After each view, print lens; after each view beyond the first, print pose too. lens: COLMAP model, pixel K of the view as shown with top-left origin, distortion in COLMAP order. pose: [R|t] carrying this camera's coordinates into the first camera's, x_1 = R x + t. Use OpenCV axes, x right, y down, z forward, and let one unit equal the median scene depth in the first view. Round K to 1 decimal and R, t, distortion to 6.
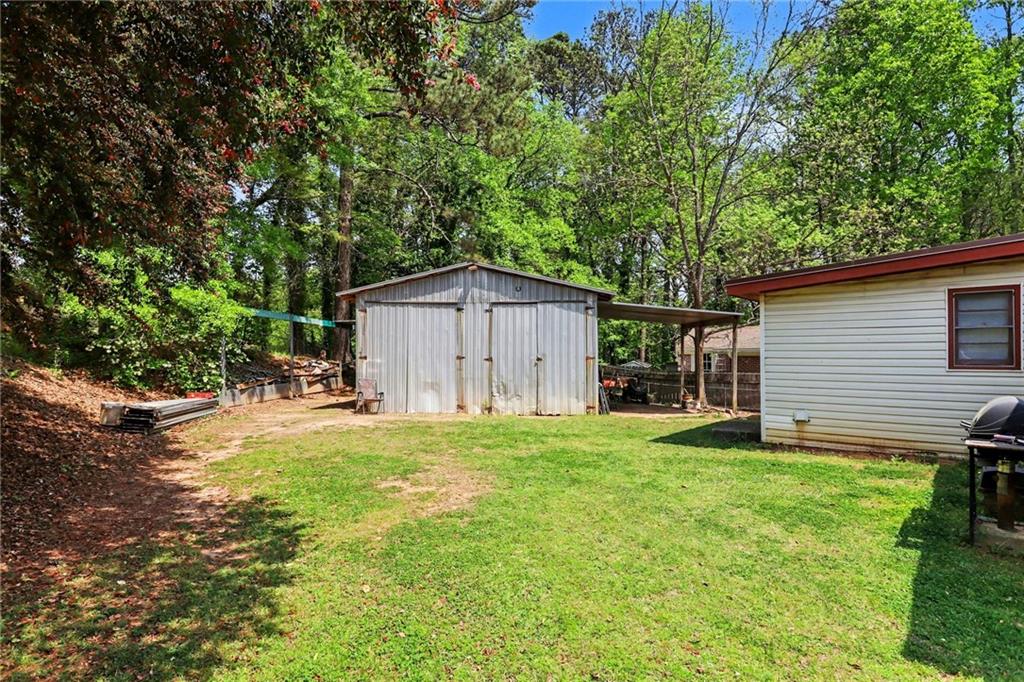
lens RADIAL K [[523.3, 0, 512.0], [0, 523.3, 341.0], [0, 0, 1]] dist [-0.000087, 0.001745]
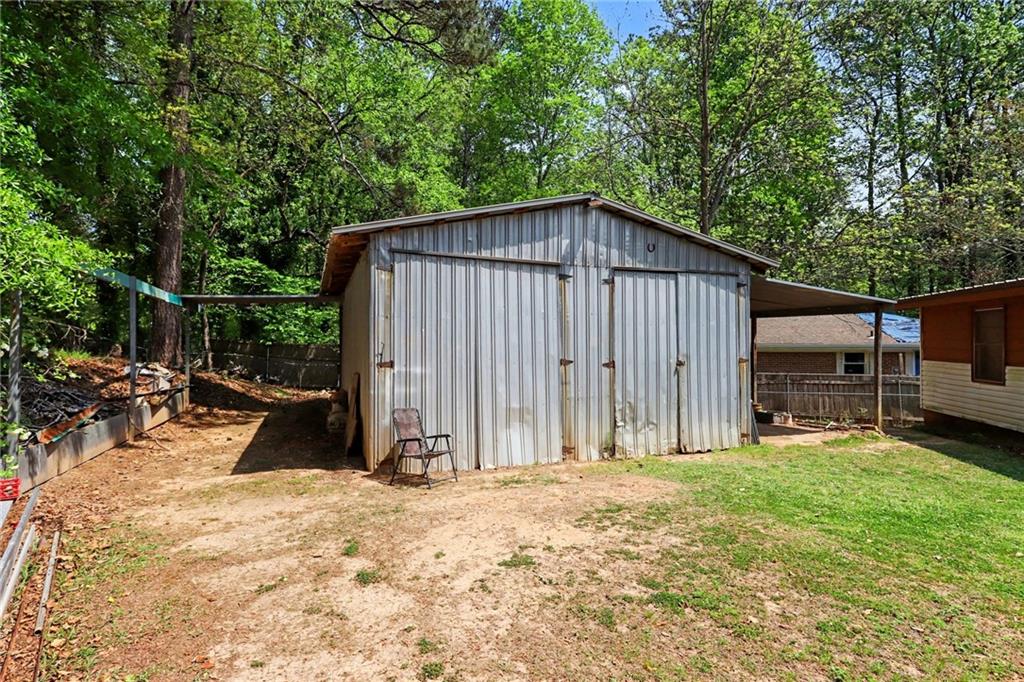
lens RADIAL K [[523.3, 0, 512.0], [0, 523.3, 341.0], [0, 0, 1]] dist [-0.000087, 0.001745]
pose [[0.912814, 0.002893, 0.408365, -0.380833], [-0.009711, 0.999846, 0.014623, 0.001226], [-0.408260, -0.017313, 0.912701, 0.510193]]
